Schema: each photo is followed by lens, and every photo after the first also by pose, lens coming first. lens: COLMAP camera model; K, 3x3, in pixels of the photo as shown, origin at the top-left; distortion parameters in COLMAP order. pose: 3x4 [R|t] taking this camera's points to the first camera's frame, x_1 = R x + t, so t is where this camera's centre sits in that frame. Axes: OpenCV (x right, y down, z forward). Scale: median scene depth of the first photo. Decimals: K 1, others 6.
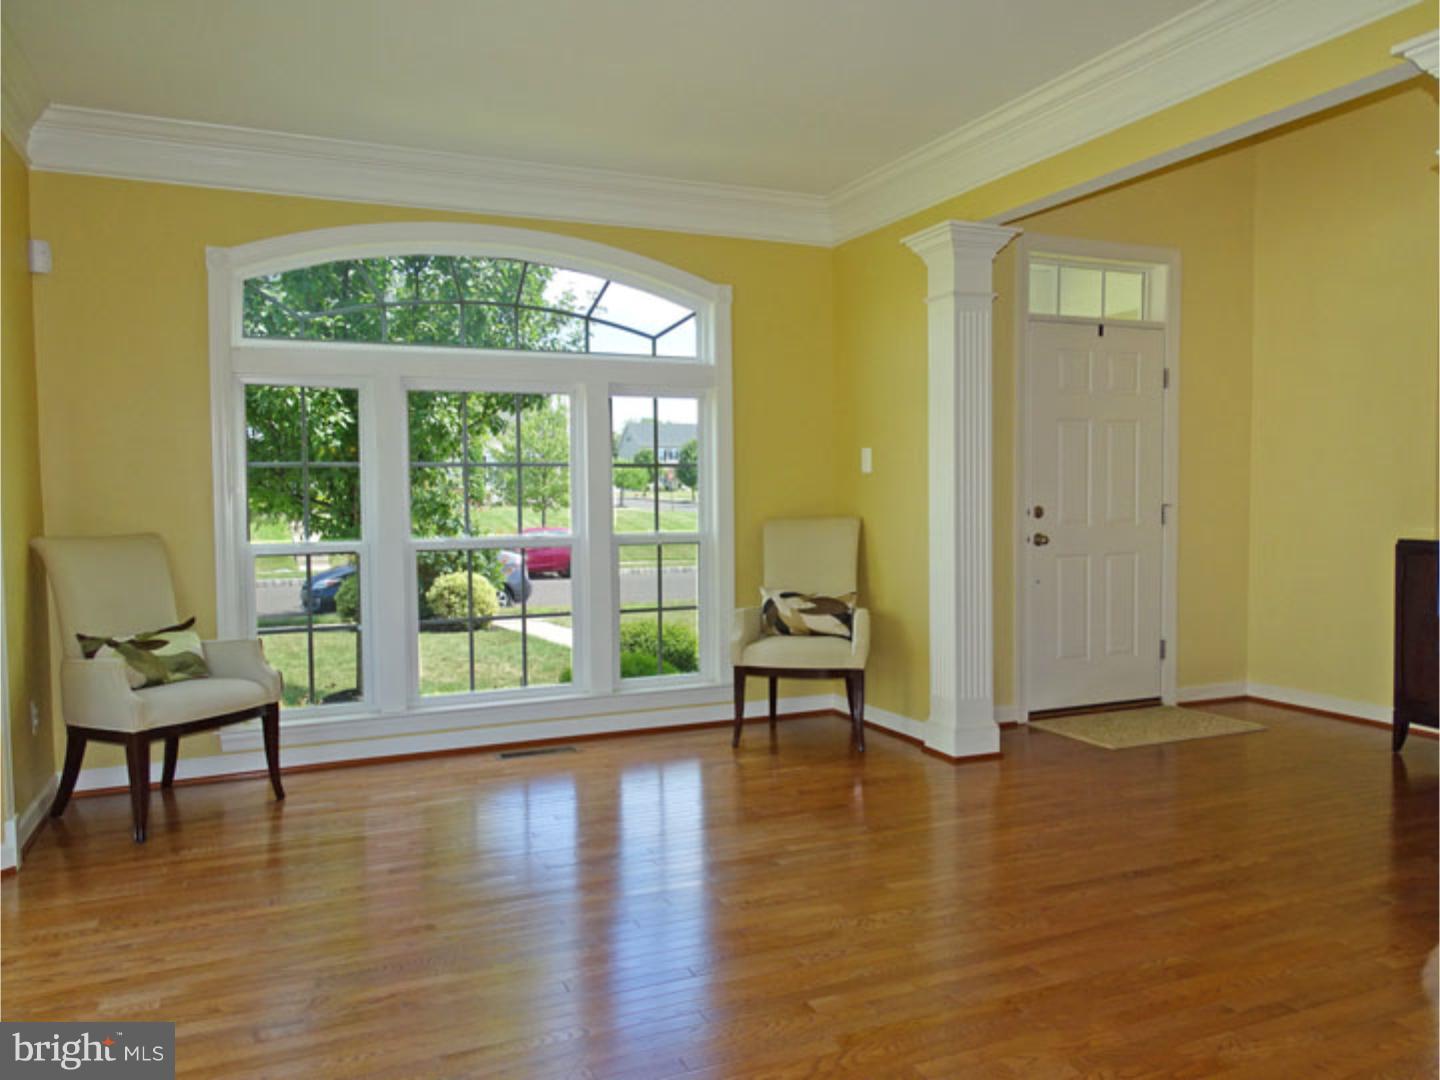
lens RADIAL K [[1080.5, 0, 733.7], [0, 1080.5, 539.8], [0, 0, 1]] dist [0.003428, -0.003881]
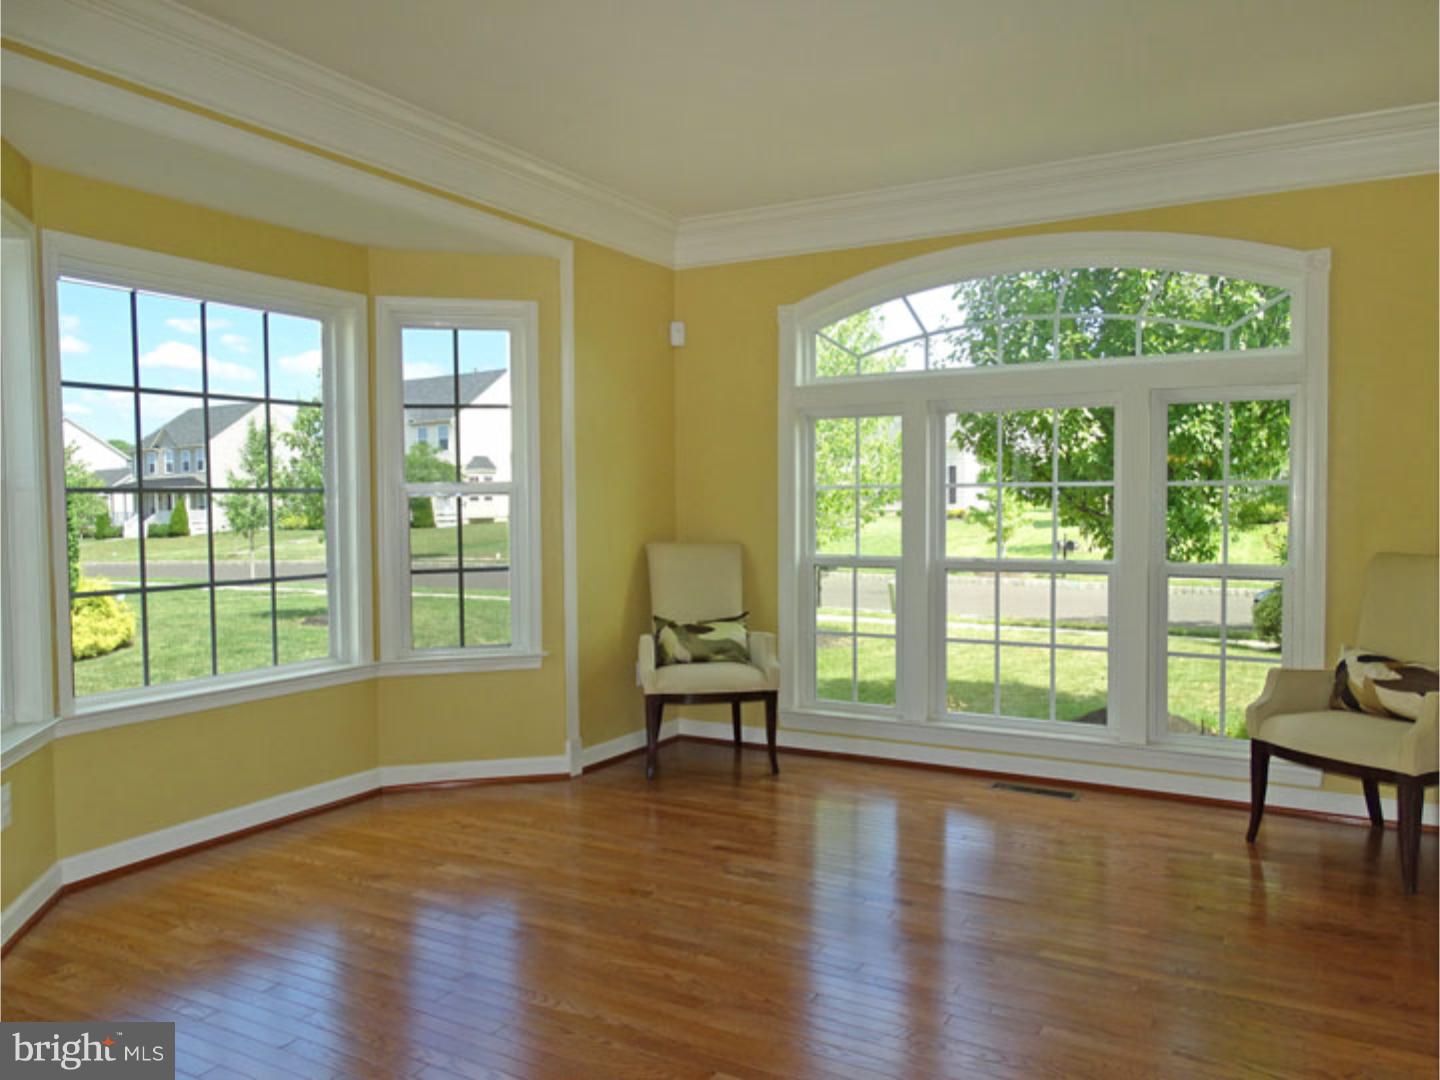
lens RADIAL K [[1080.5, 0, 732.8], [0, 1080.5, 541.2], [0, 0, 1]] dist [0.003428, -0.003881]
pose [[0.594577, 0.038331, -0.803125, 0.409605], [-0.042084, 0.998977, 0.016522, -0.024409], [0.802937, 0.023975, 0.595582, 0.223508]]
